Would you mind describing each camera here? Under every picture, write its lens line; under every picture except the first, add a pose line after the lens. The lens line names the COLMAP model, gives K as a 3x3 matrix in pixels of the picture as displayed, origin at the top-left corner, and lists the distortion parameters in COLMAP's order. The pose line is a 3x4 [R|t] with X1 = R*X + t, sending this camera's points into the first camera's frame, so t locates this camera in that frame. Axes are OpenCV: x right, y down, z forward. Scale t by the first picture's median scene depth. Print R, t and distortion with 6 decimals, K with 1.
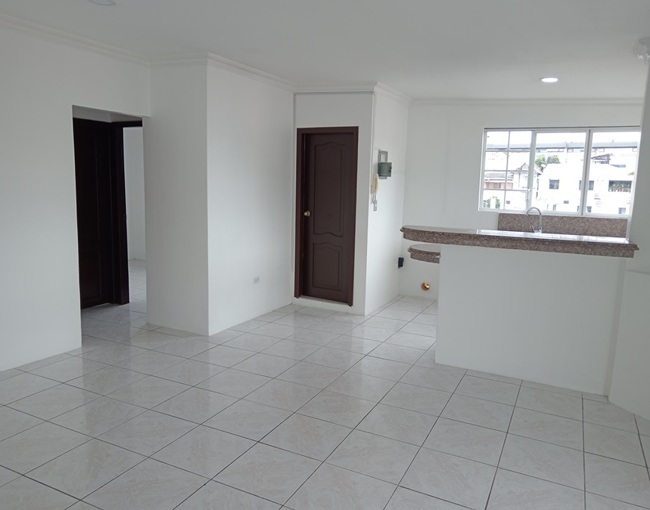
lens RADIAL K [[512.4, 0, 325.5], [0, 512.4, 254.5], [0, 0, 1]] dist [0.008530, -0.008120]
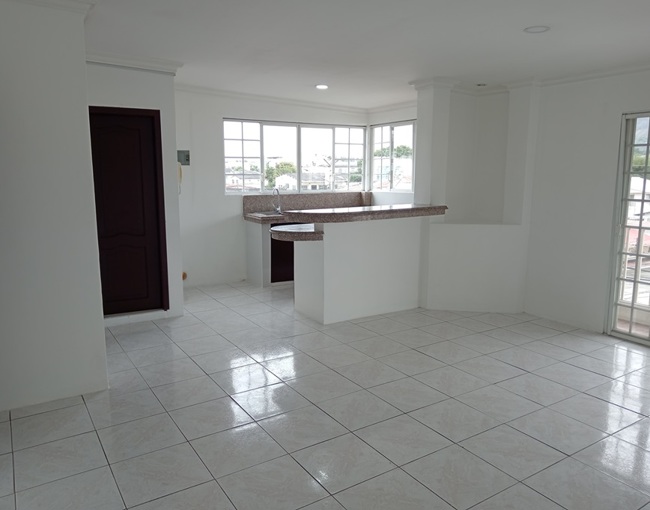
lens RADIAL K [[512.4, 0, 328.4], [0, 512.4, 254.5], [0, 0, 1]] dist [0.008530, -0.008120]
pose [[0.495909, -0.171139, 0.851344, -0.772878], [0.136418, 0.983568, 0.118255, -0.087247], [-0.857593, 0.057495, 0.511106, 0.393922]]
